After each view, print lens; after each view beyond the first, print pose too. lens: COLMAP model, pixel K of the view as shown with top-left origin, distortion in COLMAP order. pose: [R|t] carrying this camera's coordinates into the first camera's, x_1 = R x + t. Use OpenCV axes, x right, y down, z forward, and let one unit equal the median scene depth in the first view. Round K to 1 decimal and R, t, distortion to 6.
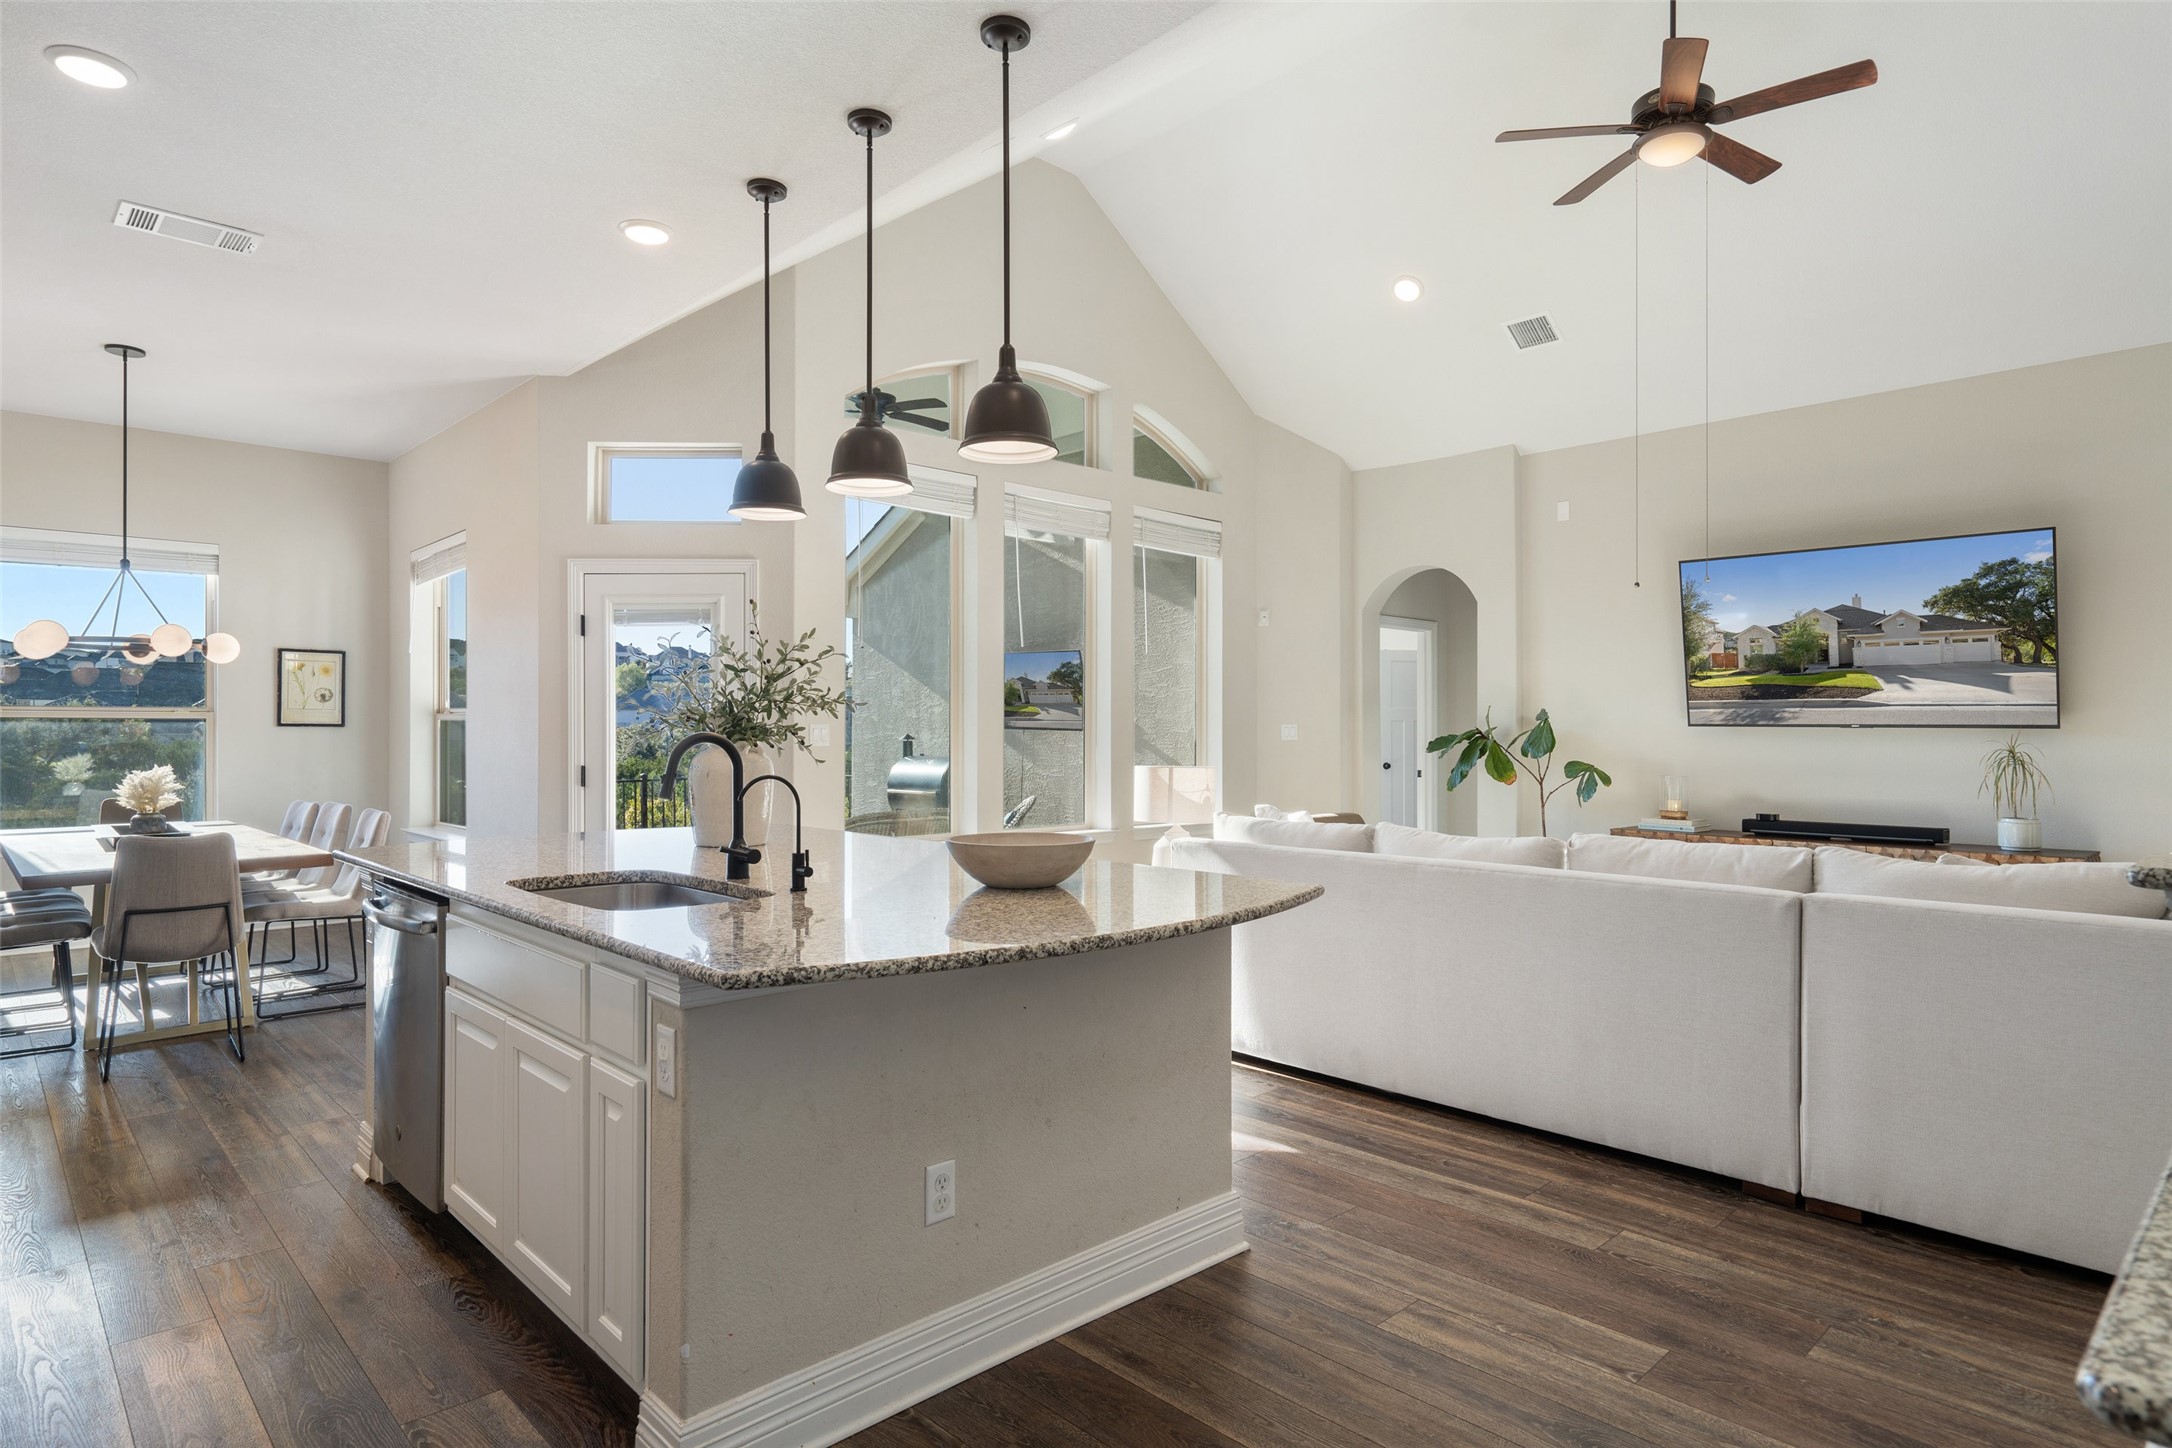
lens RADIAL K [[1162.7, 0, 1089.8], [0, 1162.7, 720.5], [0, 0, 1]] dist [-0.006639, -0.001183]
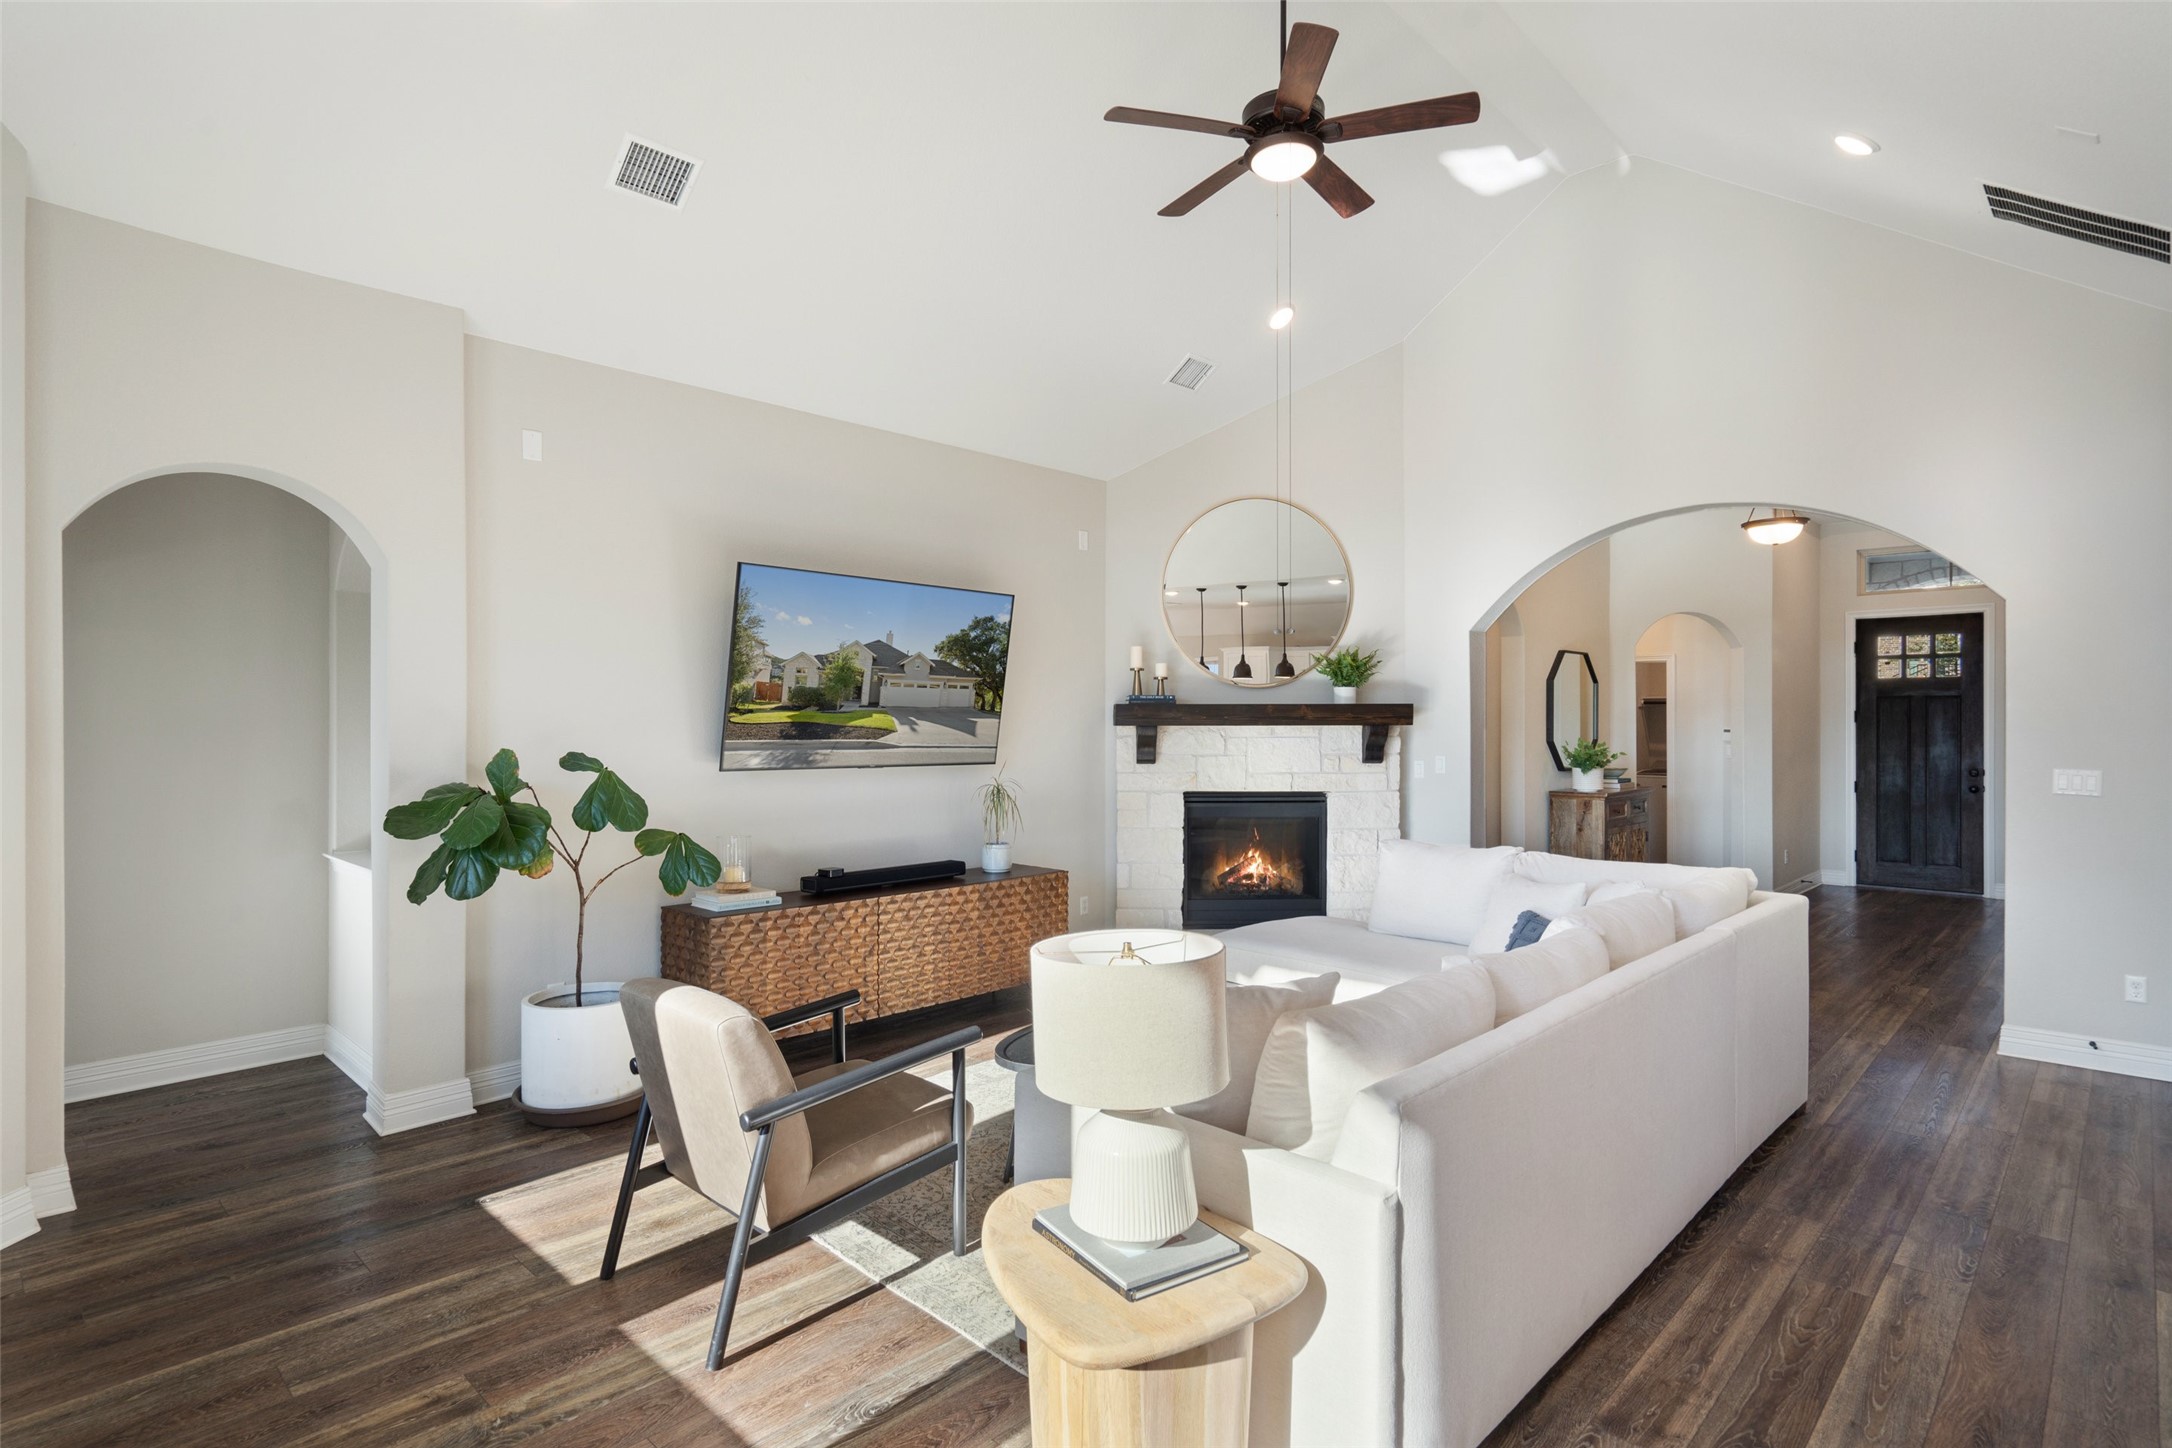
lens RADIAL K [[1108.7, 0, 1039.0], [0, 1108.7, 730.9], [0, 0, 1]] dist [-0.012359, 0.002269]
pose [[-0.020664, -0.000303, 0.999786, -0.267852], [-0.001976, 0.999998, 0.000262, -0.026272], [-0.999785, -0.001970, -0.020665, 0.893599]]
